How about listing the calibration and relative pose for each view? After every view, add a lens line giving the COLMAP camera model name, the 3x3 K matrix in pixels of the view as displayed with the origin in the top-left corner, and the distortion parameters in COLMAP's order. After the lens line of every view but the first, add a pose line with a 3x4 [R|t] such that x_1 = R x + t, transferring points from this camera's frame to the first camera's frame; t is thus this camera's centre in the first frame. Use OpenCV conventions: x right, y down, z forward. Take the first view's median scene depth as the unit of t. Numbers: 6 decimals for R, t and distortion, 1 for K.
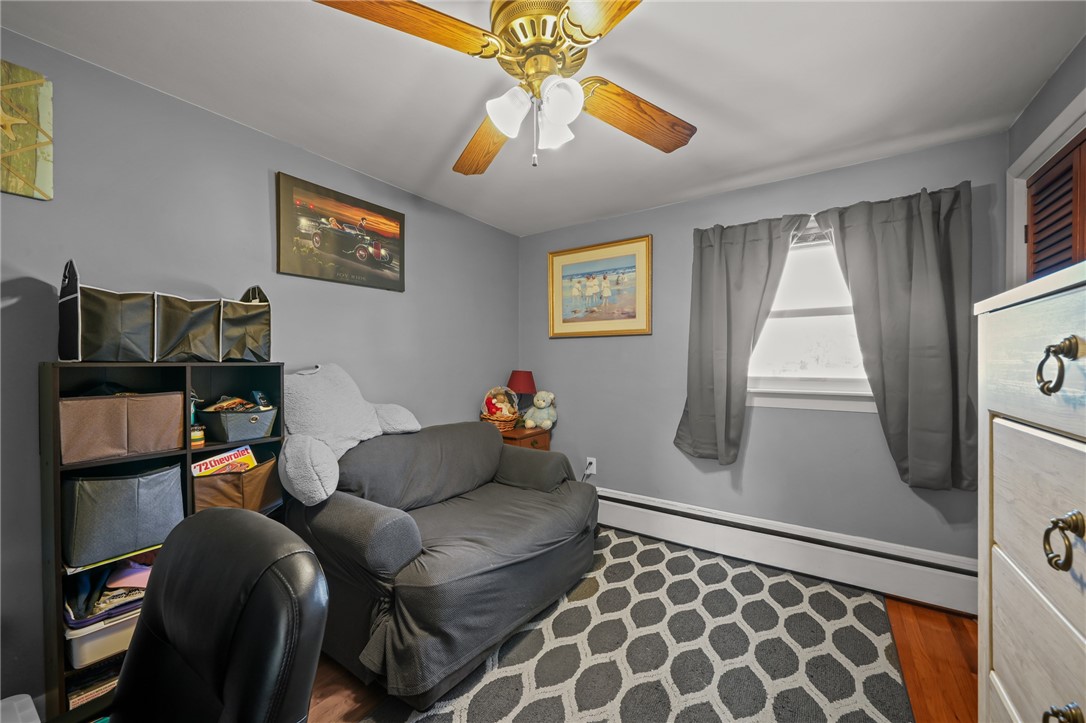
lens RADIAL K [[403.3, 0, 531.8], [0, 403.3, 365.9], [0, 0, 1]] dist [0.000747, 0.000084]
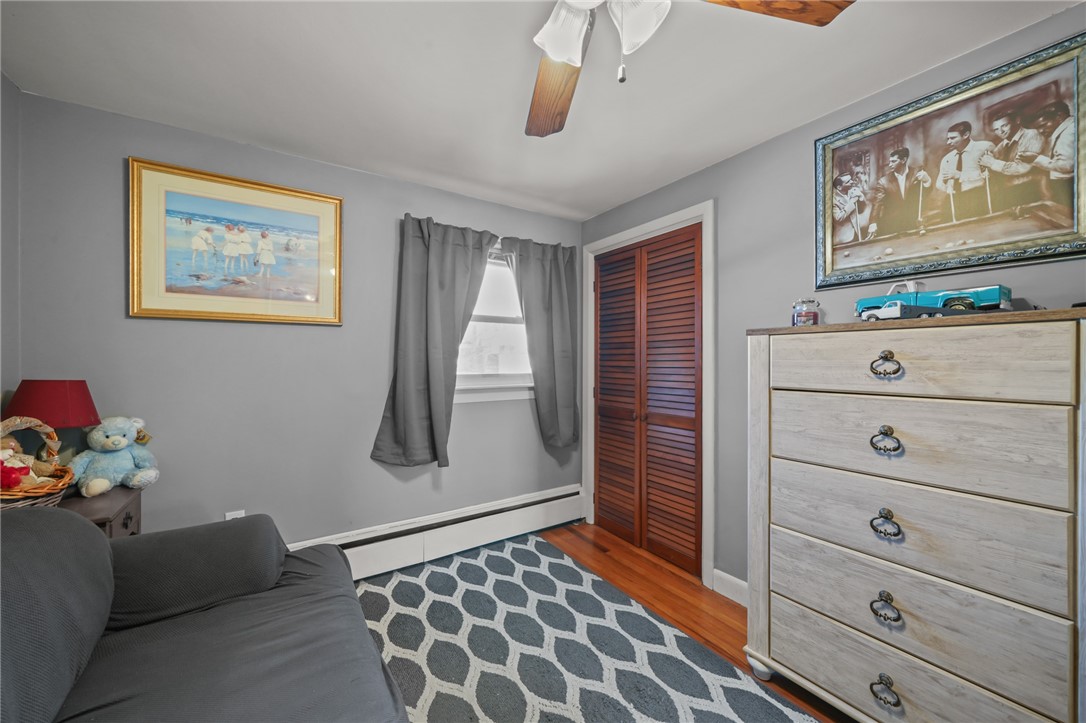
lens RADIAL K [[403.3, 0, 533.6], [0, 403.3, 358.7], [0, 0, 1]] dist [0.000747, 0.000084]
pose [[0.383214, 0.001532, 0.923658, -0.347842], [0.007006, 0.999965, -0.004565, -0.009199], [-0.923633, 0.008221, 0.383190, 0.427562]]
